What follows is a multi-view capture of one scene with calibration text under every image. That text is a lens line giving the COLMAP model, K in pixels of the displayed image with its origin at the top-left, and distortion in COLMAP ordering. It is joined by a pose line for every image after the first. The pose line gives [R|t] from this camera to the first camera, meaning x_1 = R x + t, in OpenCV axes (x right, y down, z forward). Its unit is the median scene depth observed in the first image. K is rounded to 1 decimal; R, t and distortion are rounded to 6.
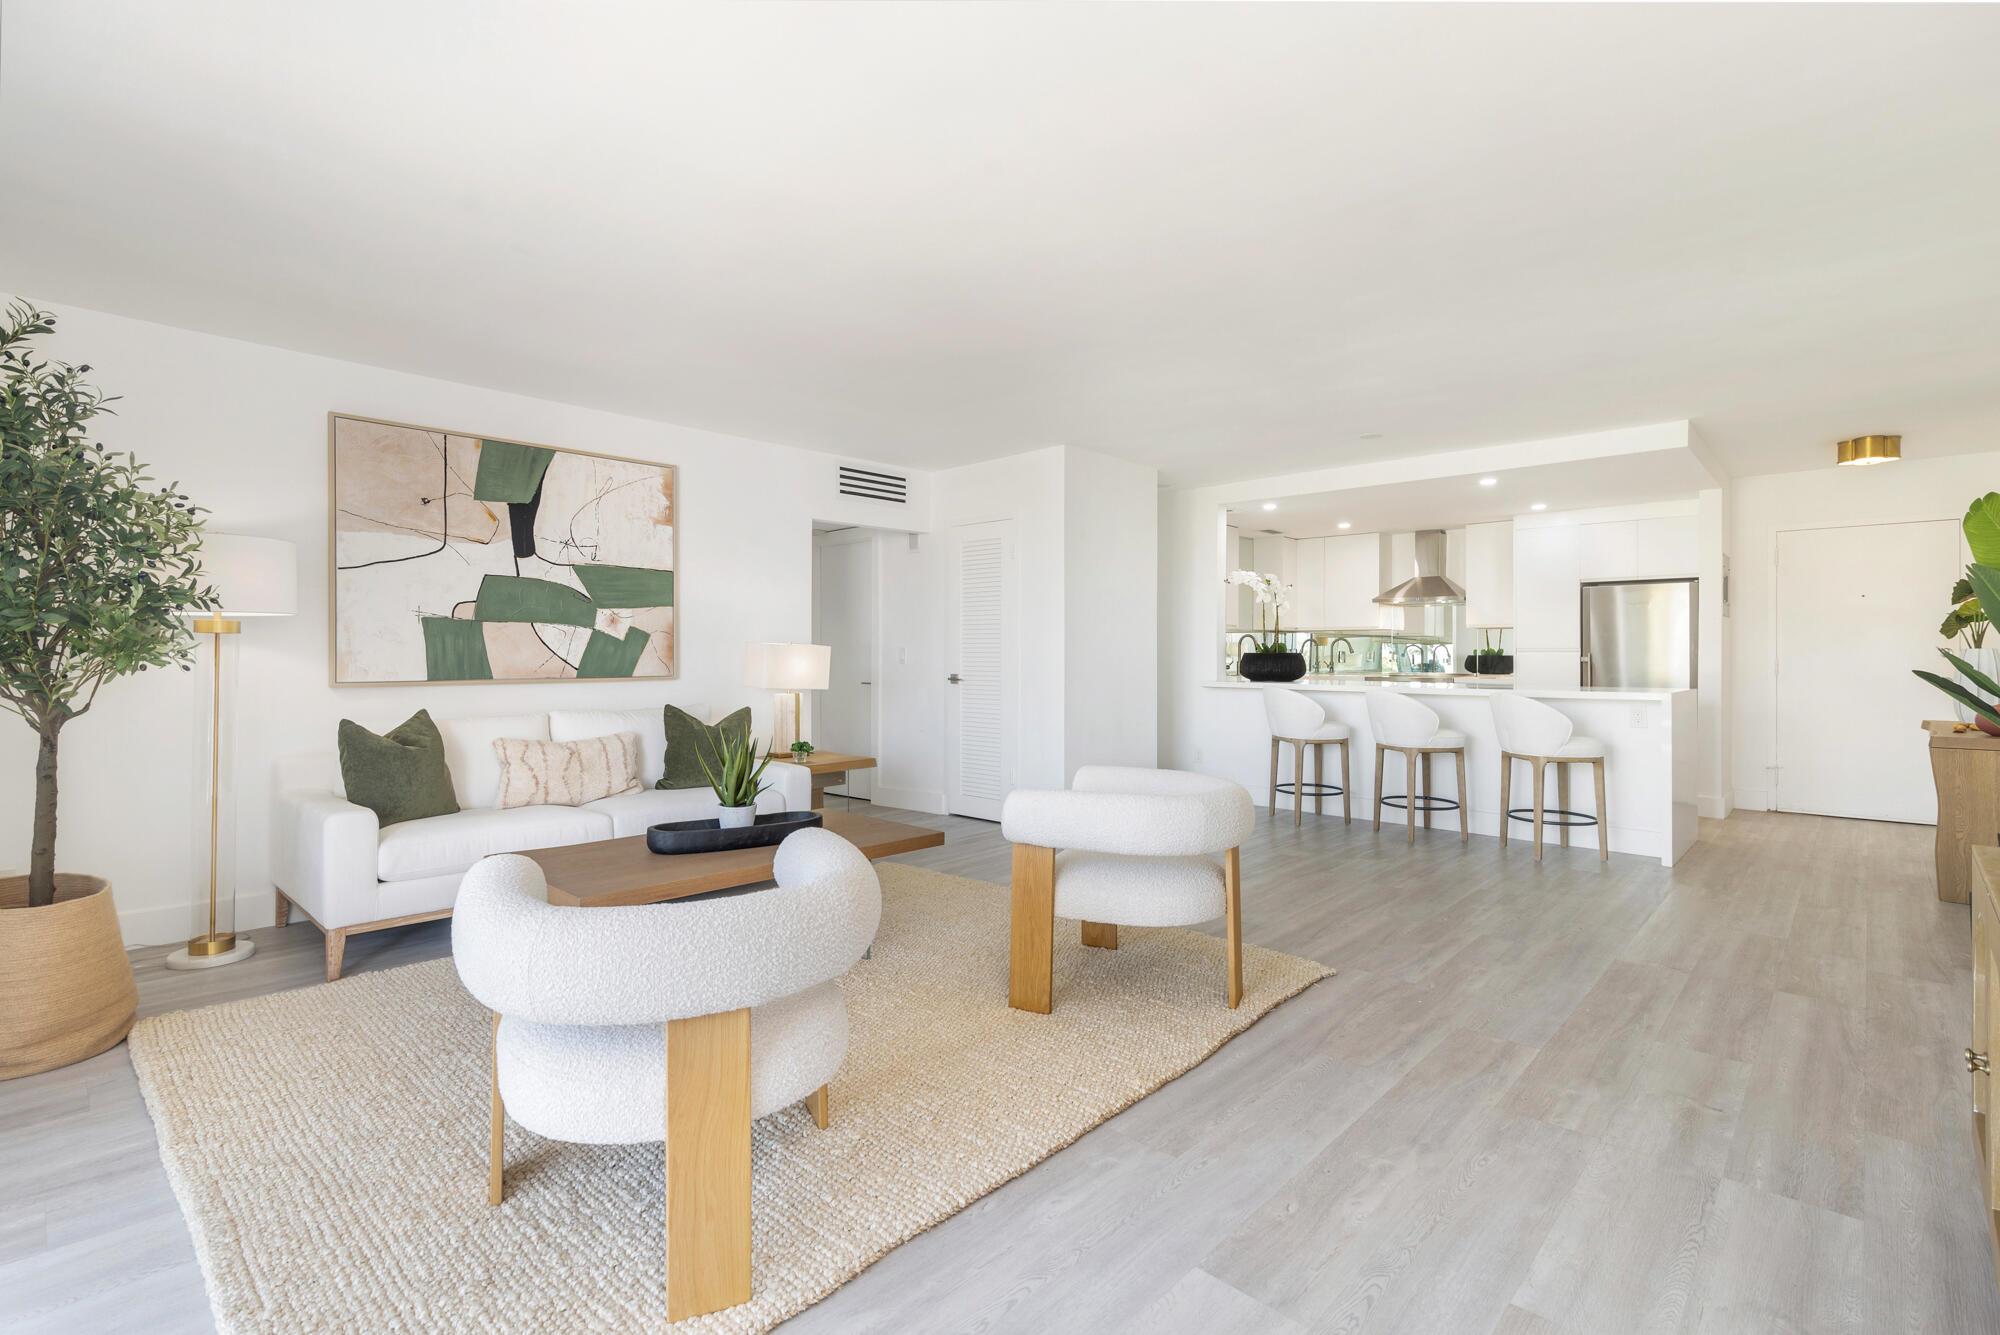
lens RADIAL K [[914.0, 0, 998.6], [0, 914.0, 657.2], [0, 0, 1]] dist [0.000598, 0.000133]
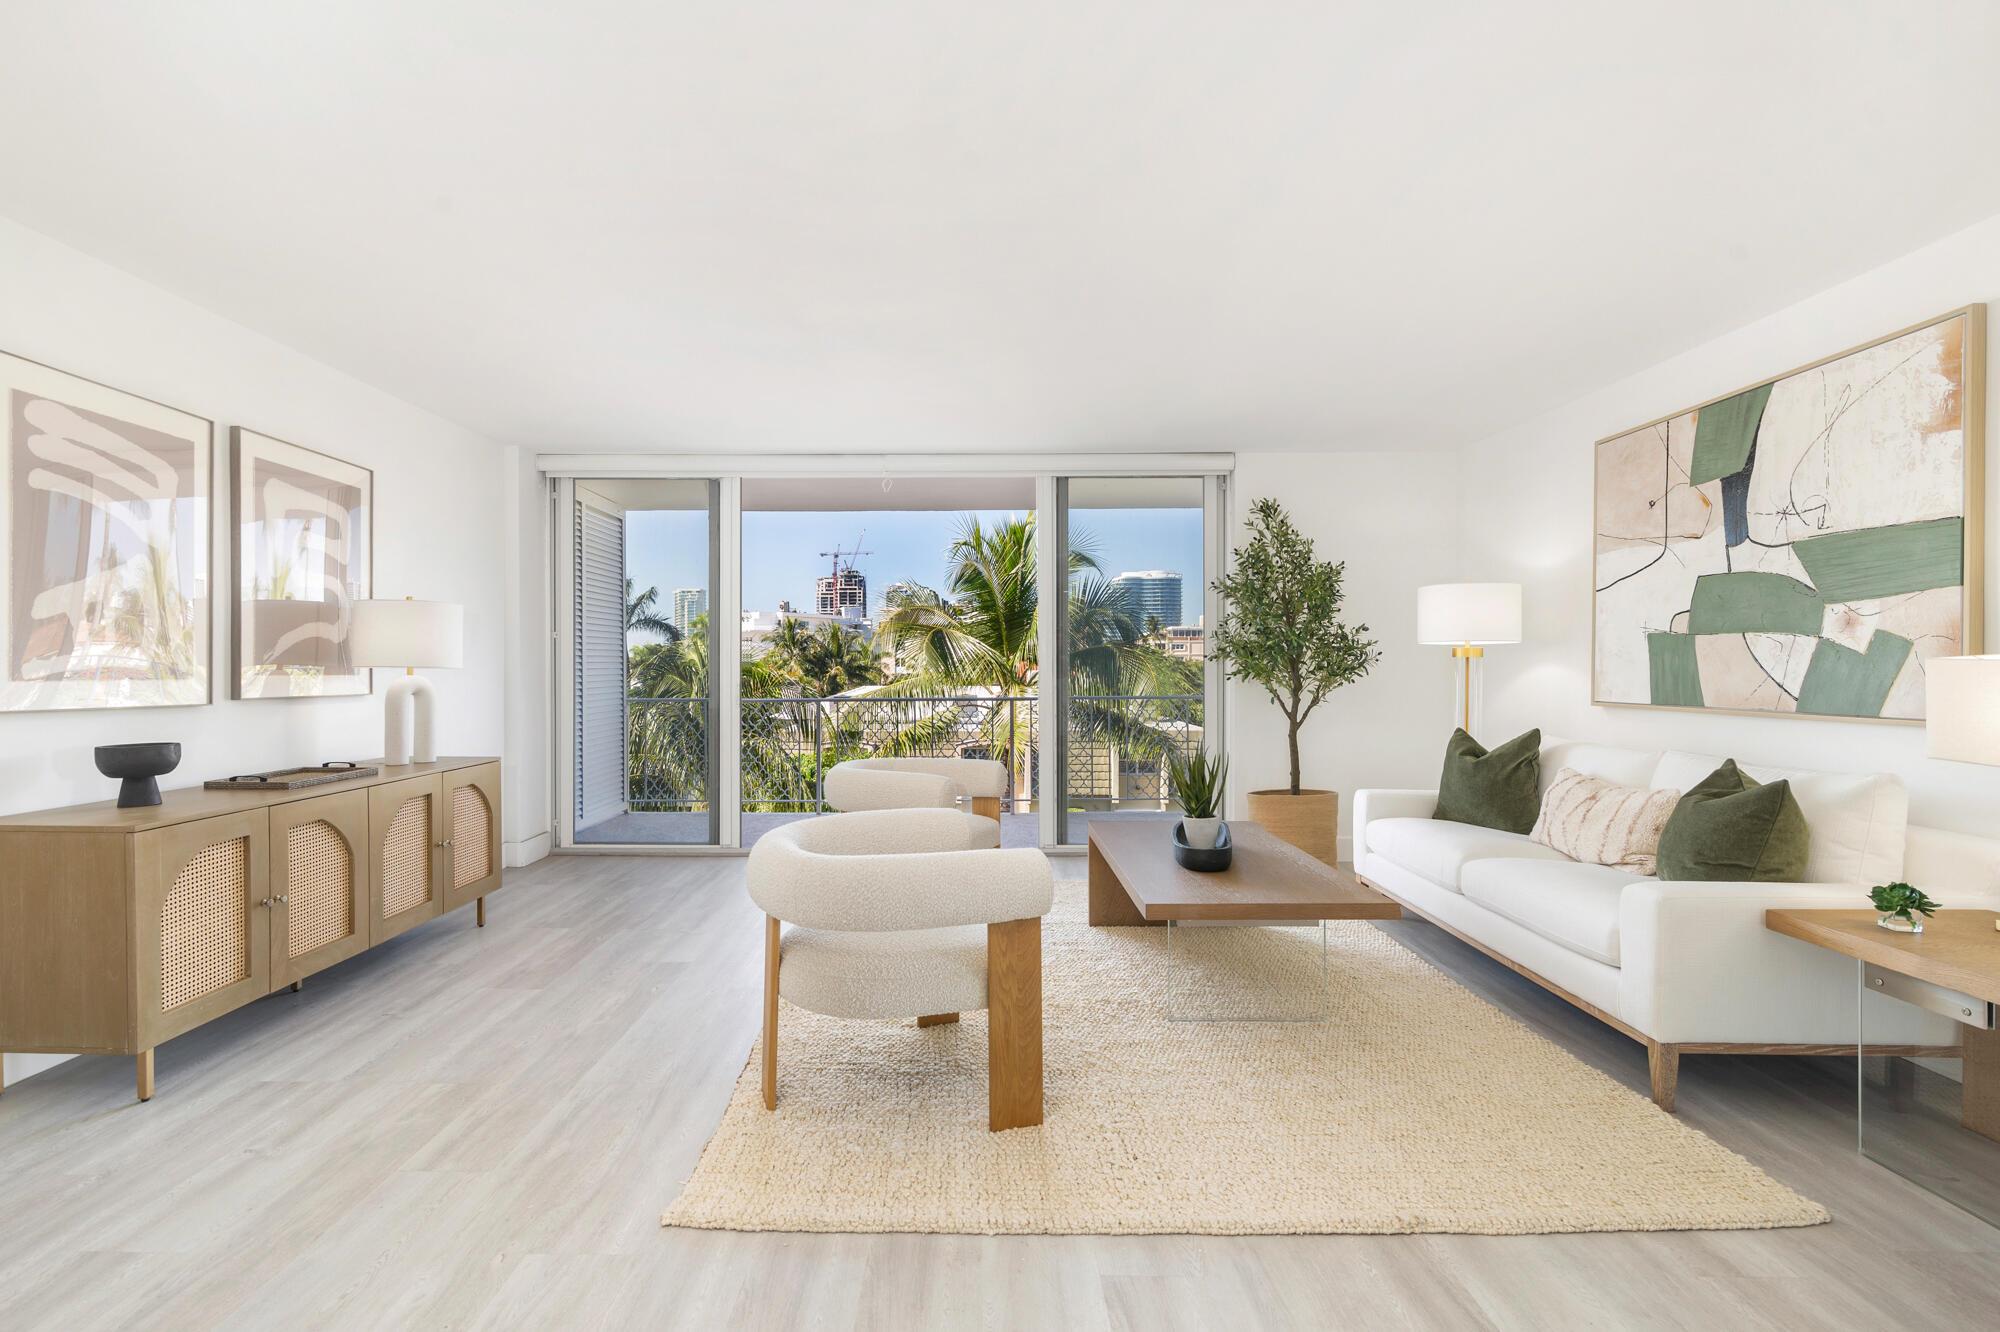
lens RADIAL K [[920.0, 0, 960.3], [0, 920.0, 675.8], [0, 0, 1]] dist [0.000266, 0.000023]
pose [[-0.735520, 0.005940, -0.677477, 0.454017], [-0.004338, 0.999900, 0.013476, -0.010684], [0.677489, 0.012851, -0.735421, 1.129641]]
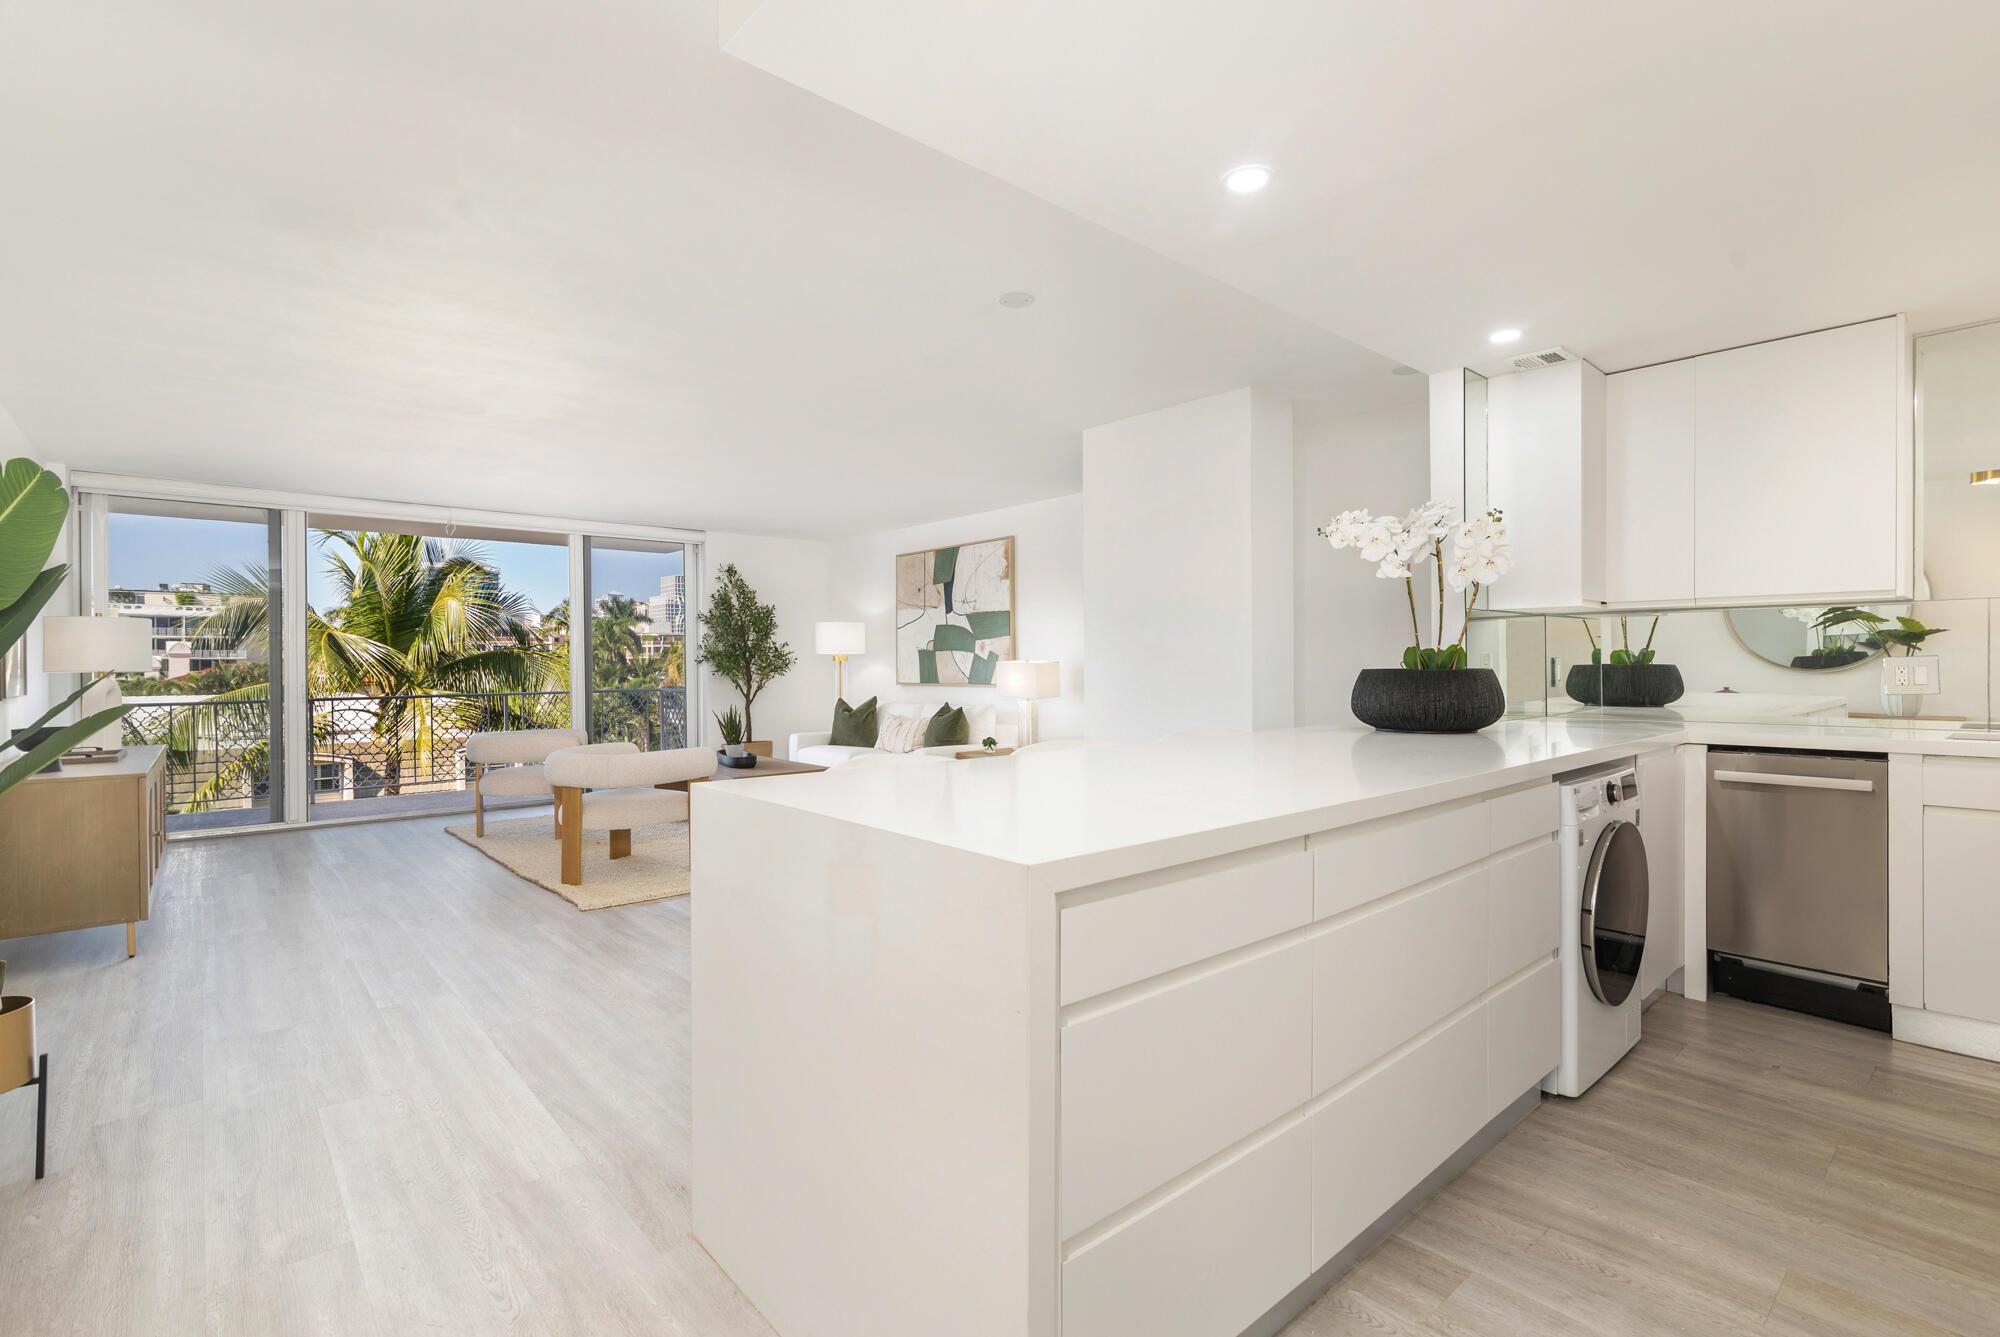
lens RADIAL K [[914.0, 0, 998.6], [0, 914.0, 658.2], [0, 0, 1]] dist [0.000598, 0.000133]
pose [[-0.089111, -0.008821, -0.995983, 1.198089], [0.001346, 0.999959, -0.008976, -0.008489], [0.996021, -0.002141, -0.089096, 1.253529]]
